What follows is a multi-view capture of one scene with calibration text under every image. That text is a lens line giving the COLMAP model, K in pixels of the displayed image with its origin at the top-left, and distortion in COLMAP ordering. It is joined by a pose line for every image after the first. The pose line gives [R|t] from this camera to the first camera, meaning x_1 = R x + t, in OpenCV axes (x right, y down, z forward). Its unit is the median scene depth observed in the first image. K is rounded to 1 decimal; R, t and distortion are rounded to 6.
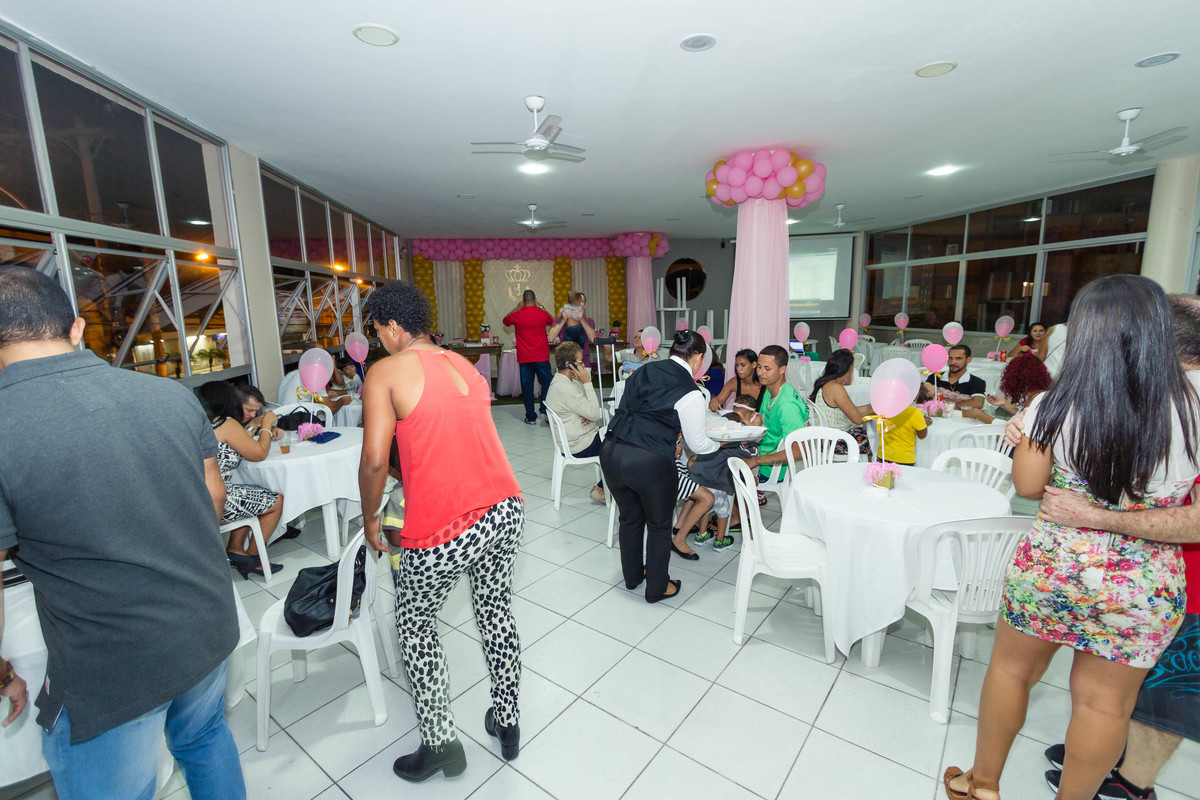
lens RADIAL K [[542.2, 0, 599.6], [0, 542.2, 394.8], [0, 0, 1]] dist [-0.013432, -0.000040]
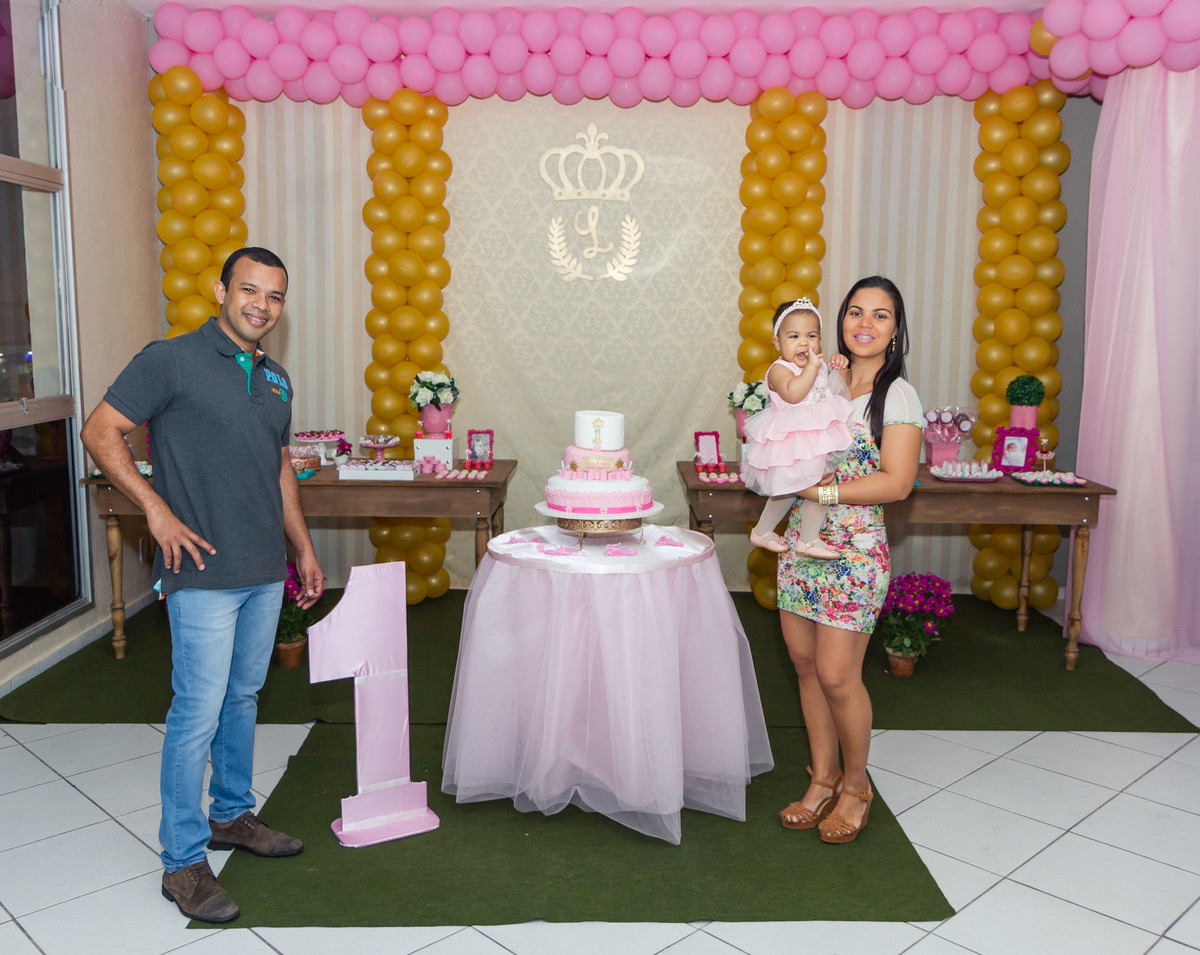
lens RADIAL K [[1123.7, 0, 592.8], [0, 1123.7, 476.9], [0, 0, 1]] dist [-0.005694, 0.004018]
pose [[0.988874, 0.046841, -0.141185, -0.077794], [-0.049662, 0.998629, -0.016527, -0.081745], [0.140218, 0.023355, 0.989845, 0.536369]]
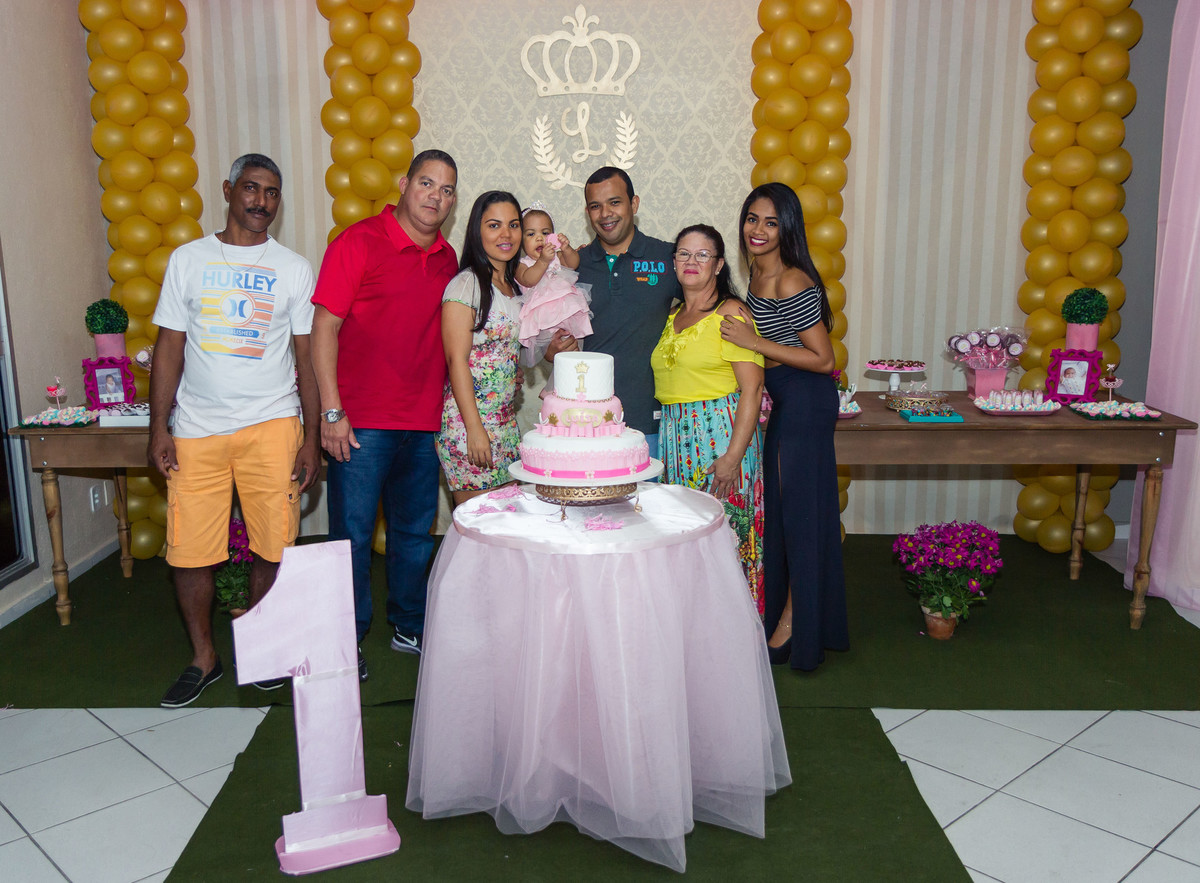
lens RADIAL K [[1135.6, 0, 556.2], [0, 1135.6, 469.4], [0, 0, 1]] dist [-0.002639, 0.003591]
pose [[0.983479, 0.043058, -0.175828, -0.080155], [-0.033313, 0.997760, 0.058010, -0.092881], [0.177932, -0.051194, 0.982710, 0.585073]]
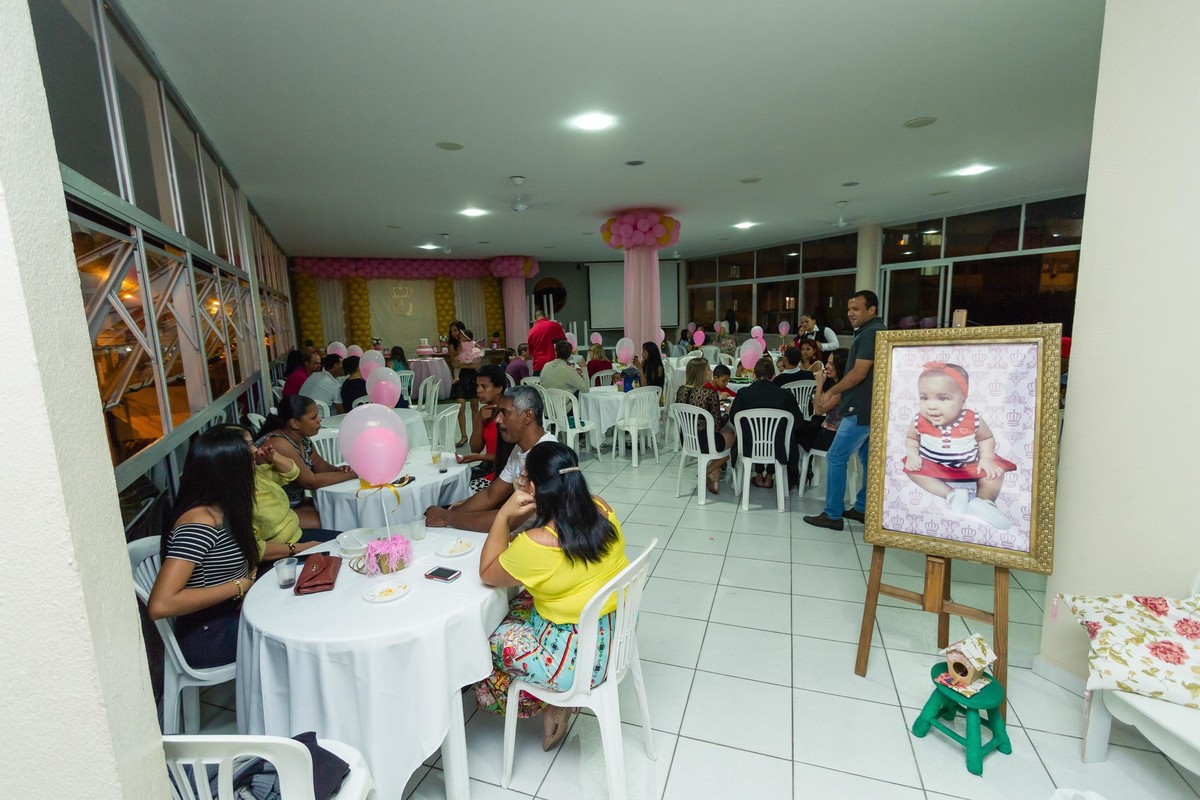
lens RADIAL K [[528.9, 0, 600.0], [0, 528.9, 400.0], [0, 0, 1]] dist [-0.001648, -0.000416]
pose [[0.946581, -0.060393, 0.316761, -0.126868], [0.064592, 0.997908, -0.002763, 0.026165], [-0.315931, 0.023076, 0.948501, -0.139045]]
